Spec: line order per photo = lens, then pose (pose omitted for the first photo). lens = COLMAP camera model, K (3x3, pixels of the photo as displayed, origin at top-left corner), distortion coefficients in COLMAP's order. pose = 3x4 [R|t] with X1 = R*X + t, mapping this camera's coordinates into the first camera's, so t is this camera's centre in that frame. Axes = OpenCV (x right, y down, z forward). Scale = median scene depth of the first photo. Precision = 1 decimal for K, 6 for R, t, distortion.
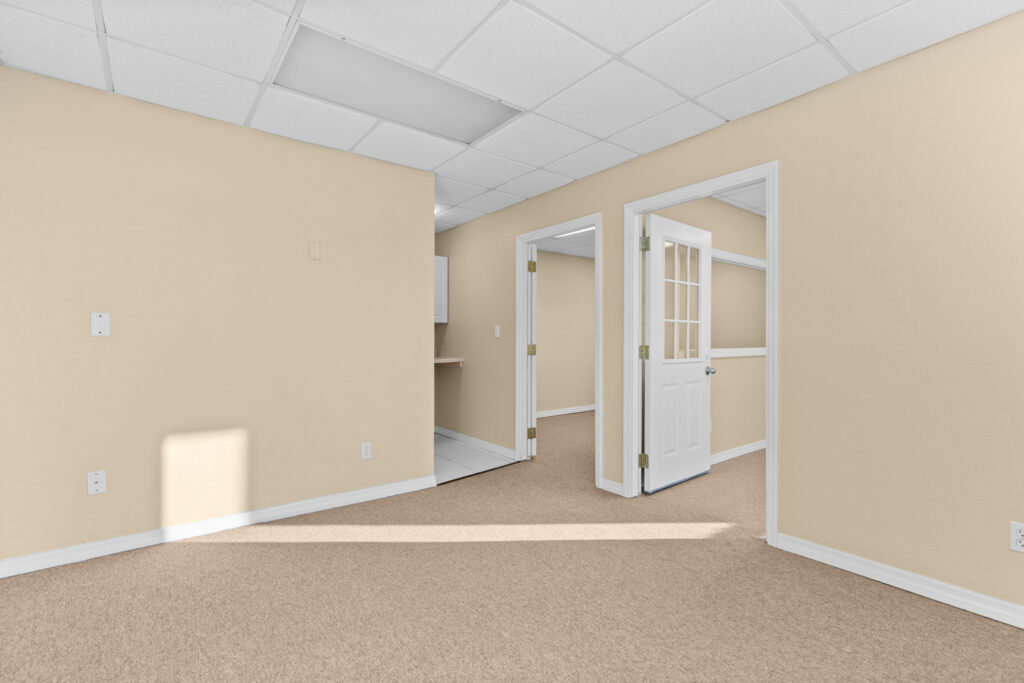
lens RADIAL K [[458.1, 0, 509.7], [0, 458.1, 340.1], [0, 0, 1]] dist [0.003188, 0.000363]
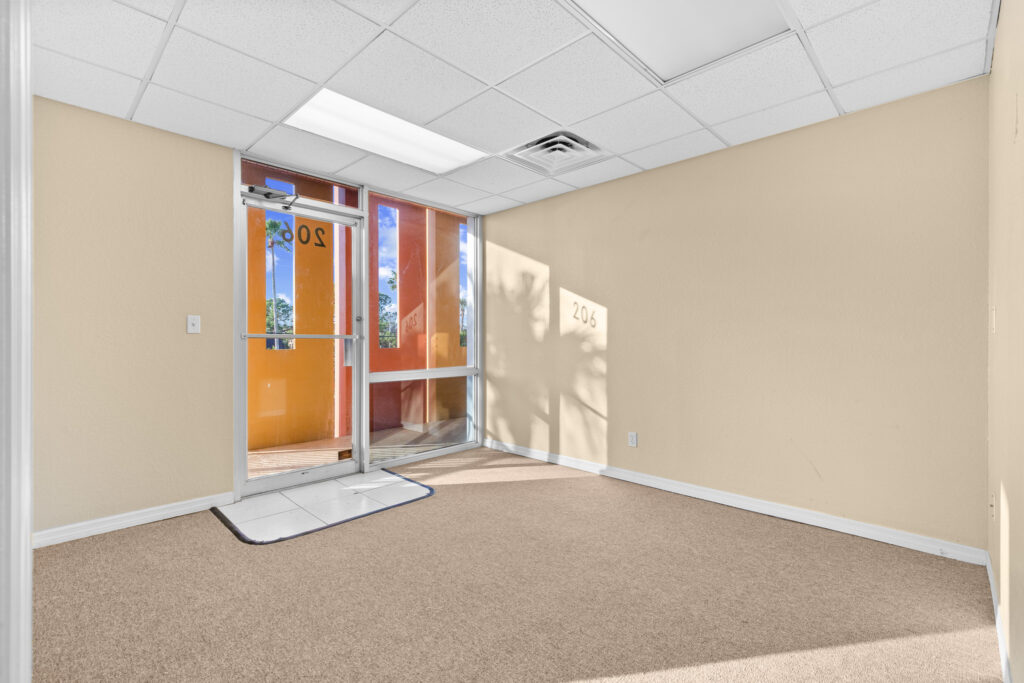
lens RADIAL K [[460.1, 0, 509.0], [0, 460.1, 335.6], [0, 0, 1]] dist [-0.002325, -0.000253]
pose [[-0.990090, -0.004393, -0.140366, 0.082354], [-0.002885, 0.999936, -0.010942, 0.003961], [0.140405, -0.010428, -0.990039, 1.336736]]
